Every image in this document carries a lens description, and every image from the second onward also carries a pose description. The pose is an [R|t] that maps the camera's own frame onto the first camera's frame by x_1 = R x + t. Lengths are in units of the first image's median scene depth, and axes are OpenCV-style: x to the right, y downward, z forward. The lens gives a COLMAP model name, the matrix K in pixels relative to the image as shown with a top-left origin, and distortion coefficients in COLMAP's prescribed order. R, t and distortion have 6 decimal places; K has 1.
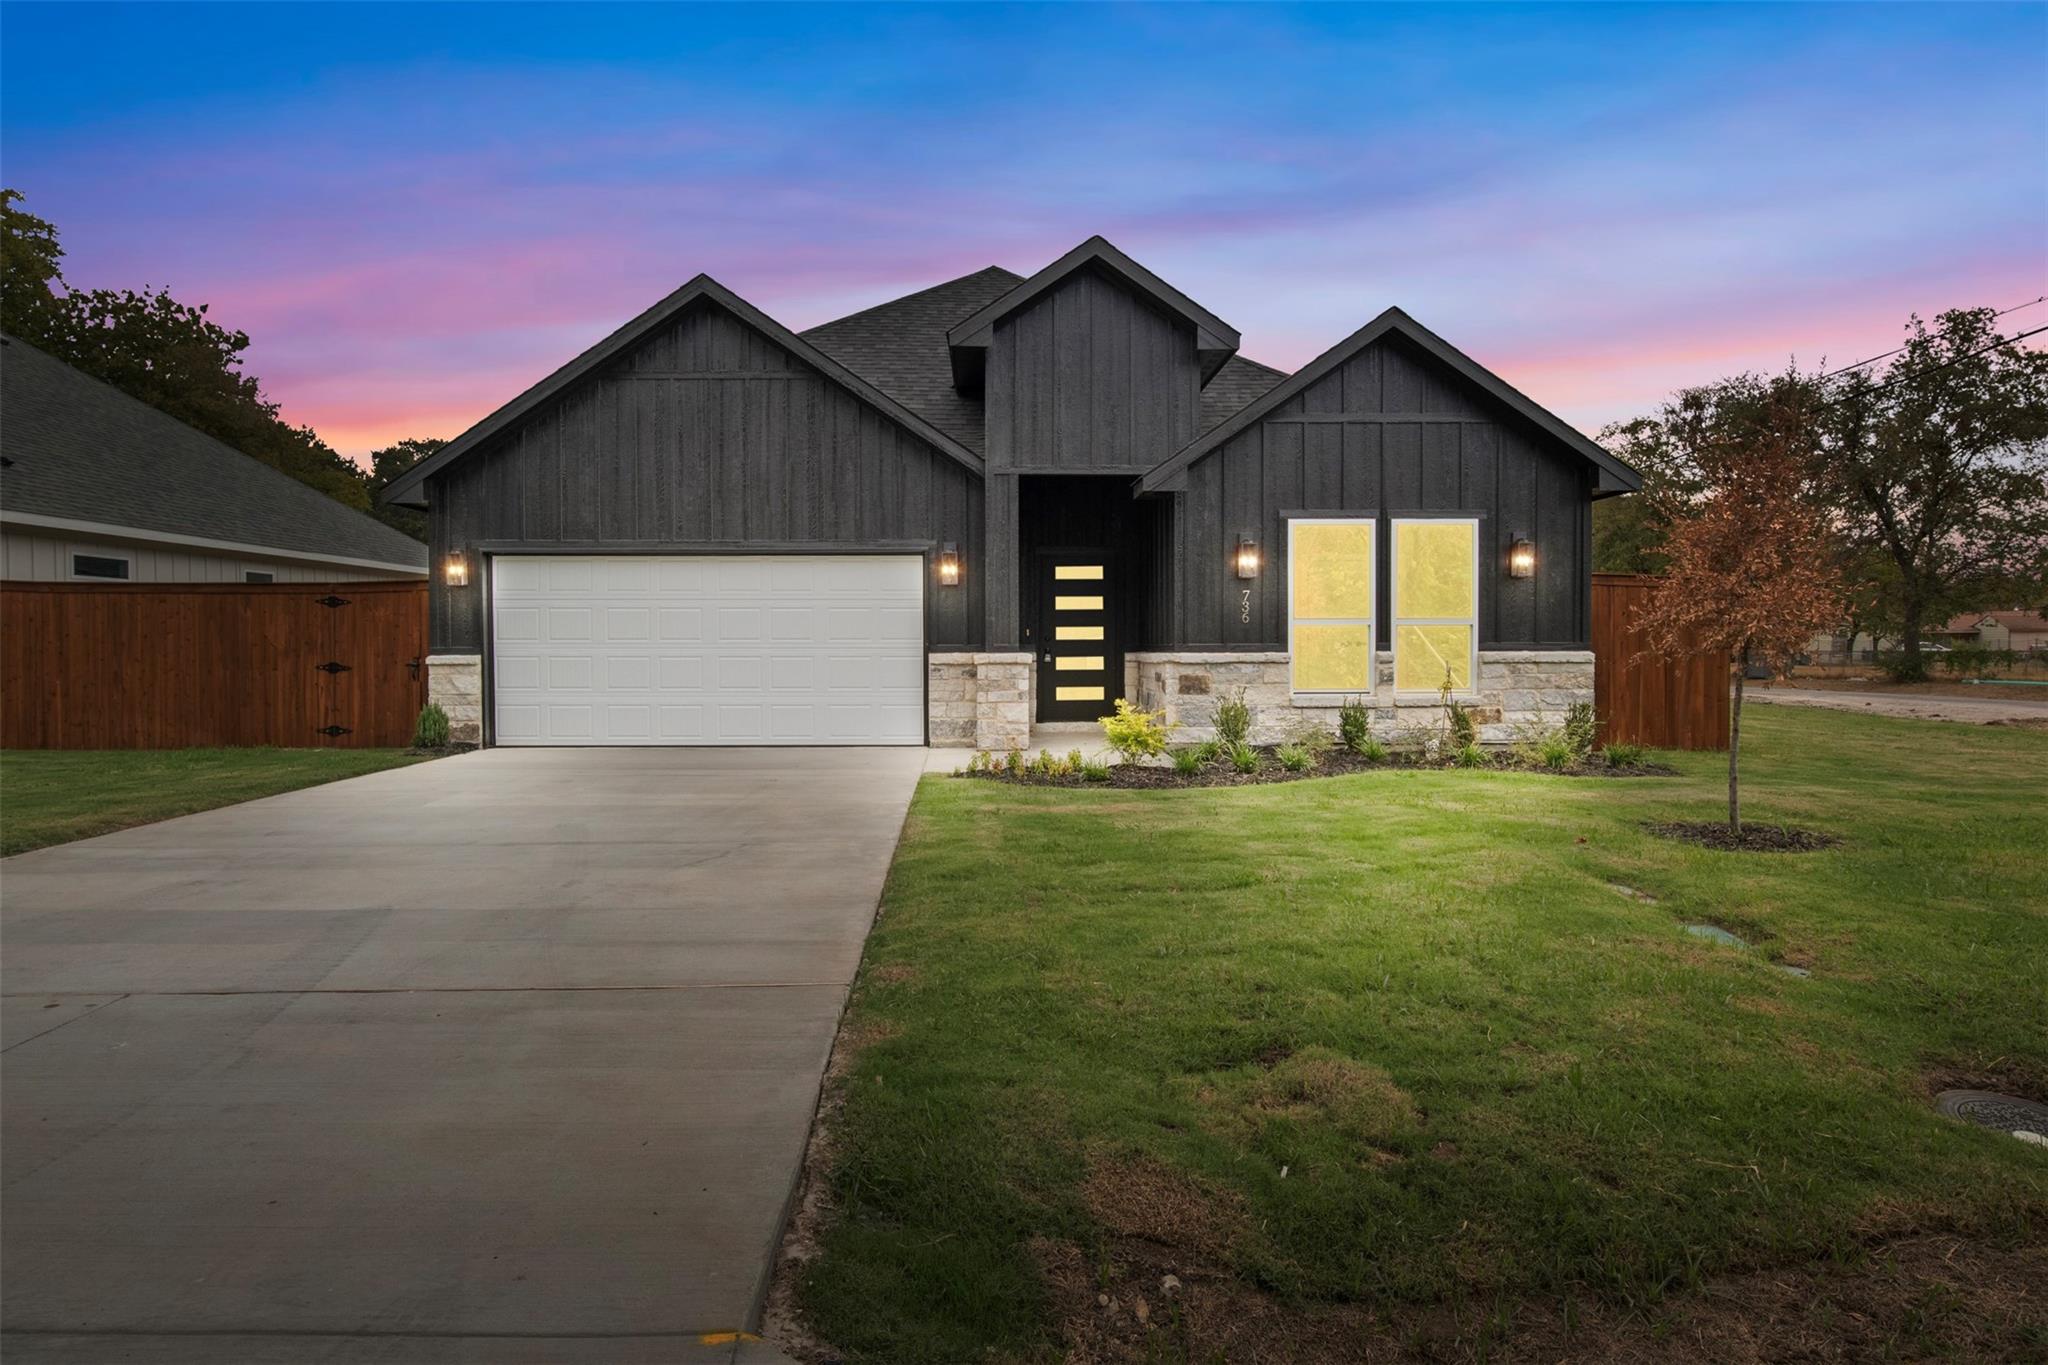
lens RADIAL K [[1231.9, 0, 1024.0], [0, 1231.9, 682.5], [0, 0, 1]] dist [0.003321, 0.001806]
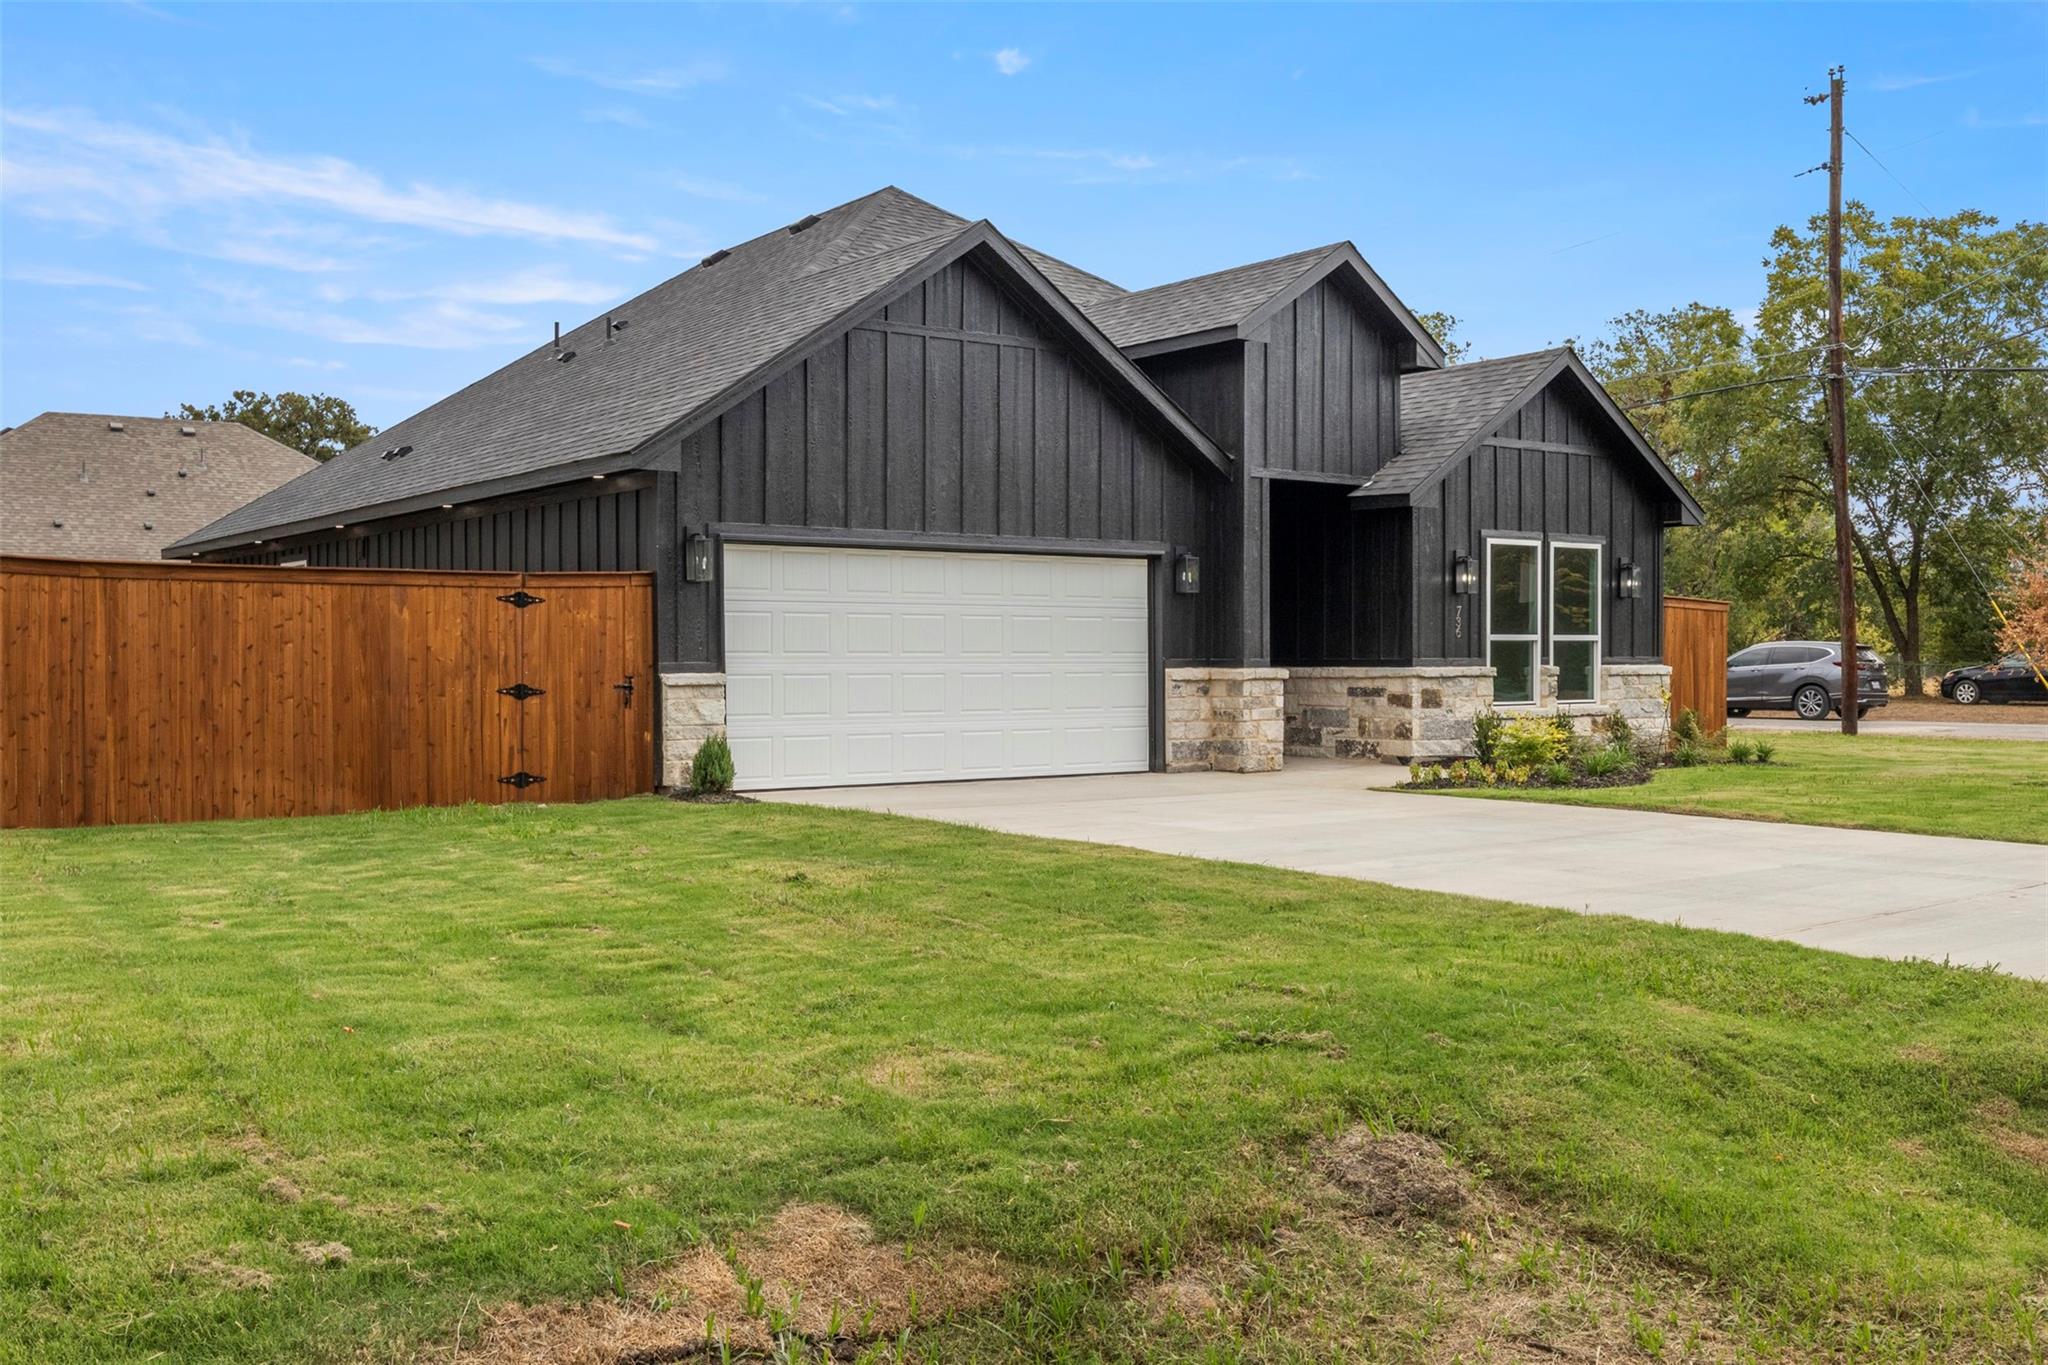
lens RADIAL K [[1880.5, 0, 1024.0], [0, 1880.5, 682.5], [0, 0, 1]] dist [-0.014908, -0.012703]
pose [[0.814407, -0.007570, 0.580244, -0.961278], [0.018340, 0.999751, -0.012699, 0.002050], [-0.580004, 0.020984, 0.814343, -0.057385]]
